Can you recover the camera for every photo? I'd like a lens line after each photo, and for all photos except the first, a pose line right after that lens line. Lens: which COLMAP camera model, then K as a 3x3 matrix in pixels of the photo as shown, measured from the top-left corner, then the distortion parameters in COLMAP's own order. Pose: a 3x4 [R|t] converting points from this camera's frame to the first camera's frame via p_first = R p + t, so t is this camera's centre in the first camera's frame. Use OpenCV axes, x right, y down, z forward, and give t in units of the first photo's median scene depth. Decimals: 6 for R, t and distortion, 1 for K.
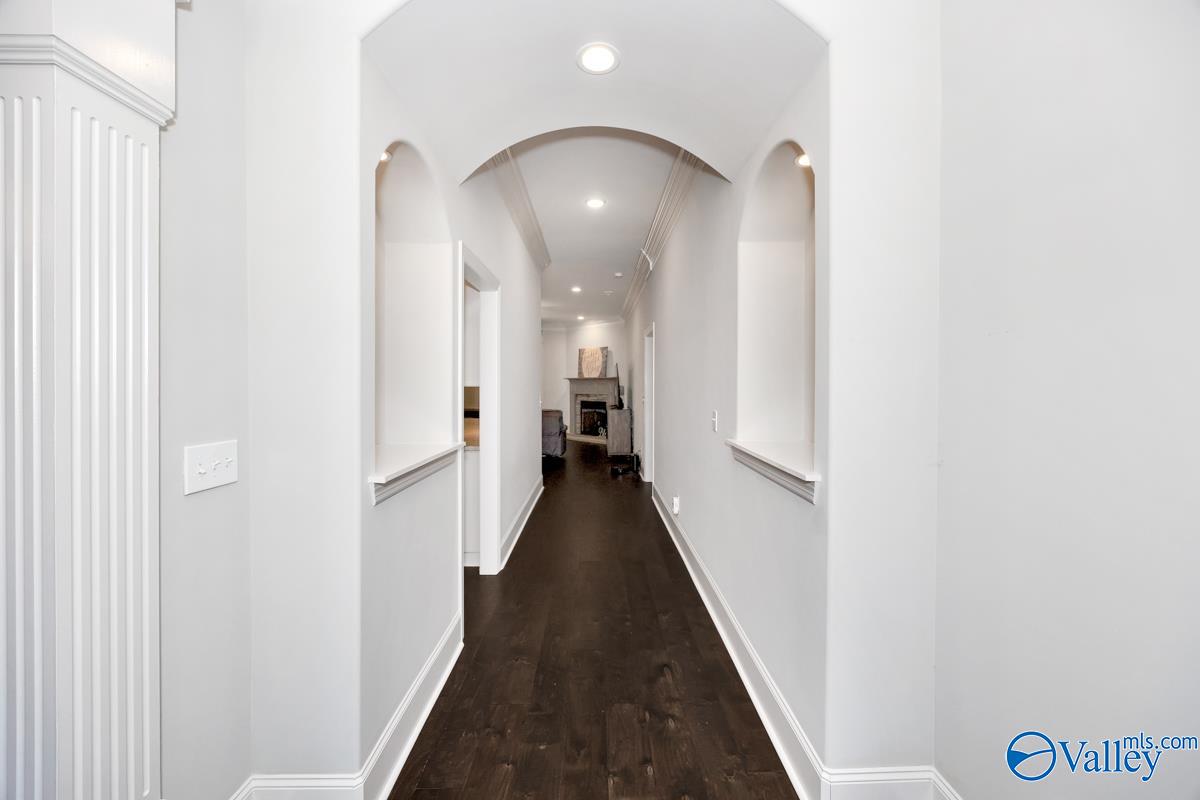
lens RADIAL K [[461.5, 0, 602.6], [0, 461.5, 394.0], [0, 0, 1]] dist [-0.005743, -0.000074]
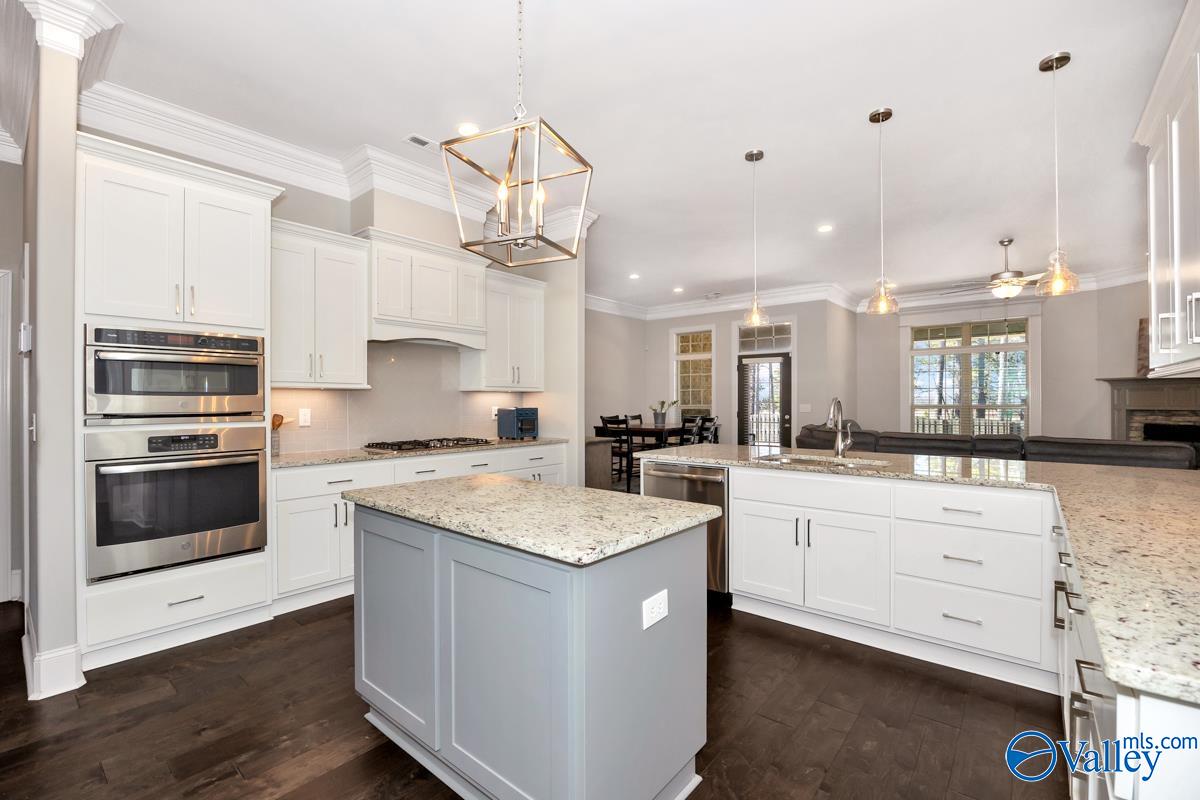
lens RADIAL K [[521.7, 0, 601.9], [0, 521.7, 405.0], [0, 0, 1]] dist [-0.005341, -0.000206]
pose [[0.758014, 0.005589, -0.652214, -0.126434], [-0.013137, 0.999891, -0.006700, 0.006377], [0.652106, 0.013647, 0.758005, 0.202567]]
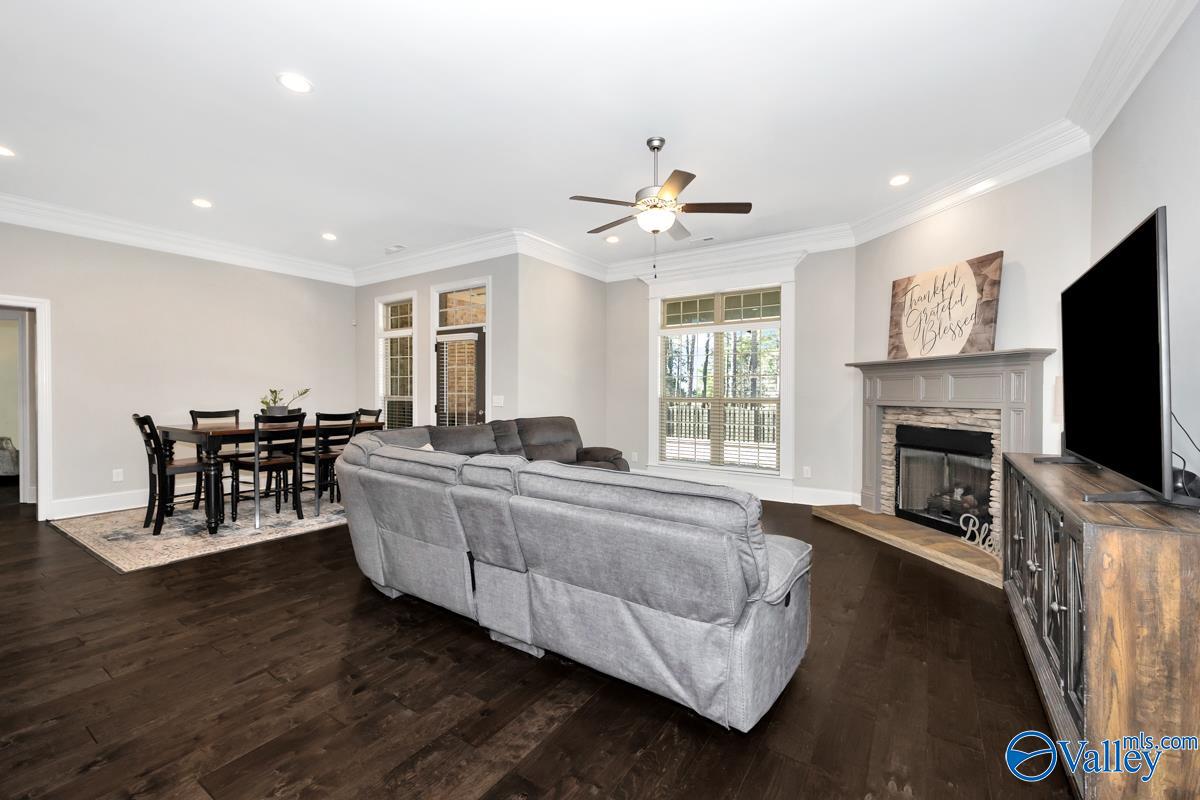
lens RADIAL K [[486.3, 0, 599.1], [0, 486.3, 396.7], [0, 0, 1]] dist [0.009465, 0.000141]
pose [[0.820971, 0.010689, -0.570871, -0.020624], [-0.016518, 0.999851, -0.005033, -0.001304], [0.570732, 0.013562, 0.821025, 0.559390]]
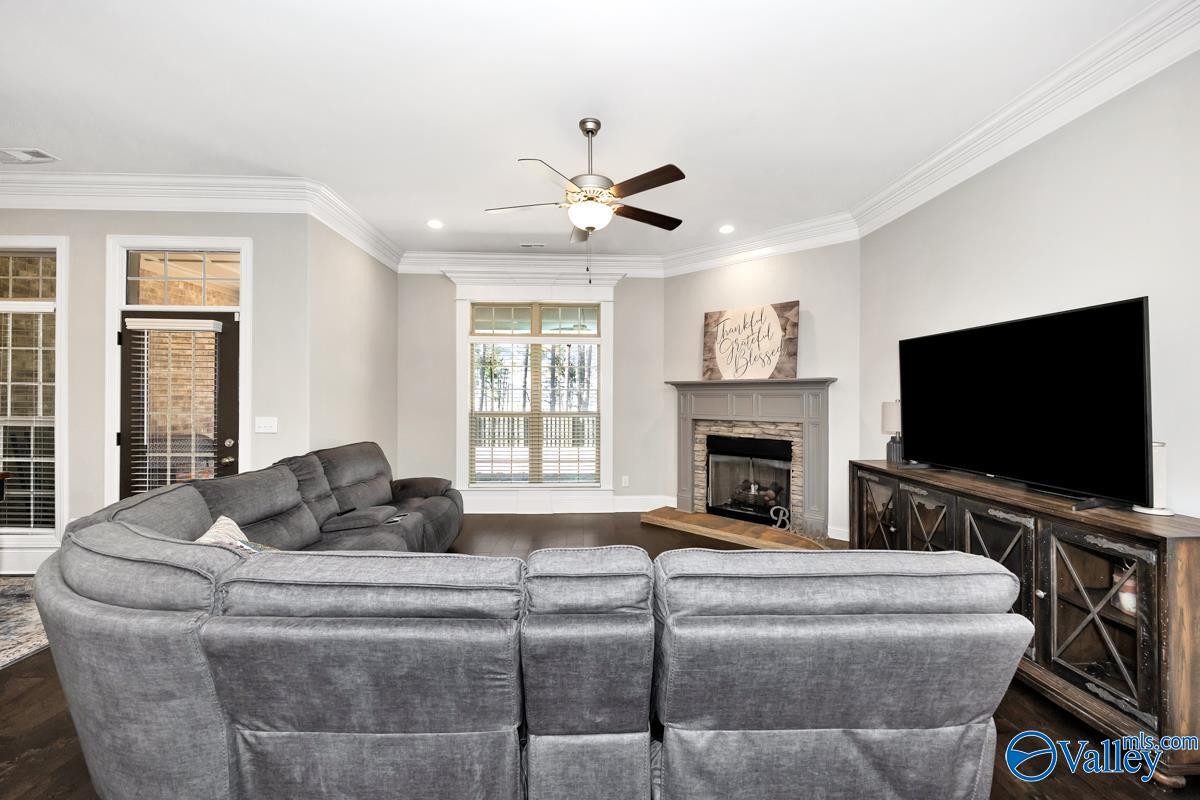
lens RADIAL K [[461.5, 0, 599.1], [0, 461.5, 395.3], [0, 0, 1]] dist [-0.005743, -0.000074]
pose [[0.999751, 0.007393, 0.021066, -0.157152], [-0.006945, 0.999750, -0.021261, -0.012136], [-0.021218, 0.021109, 0.999552, 0.583510]]
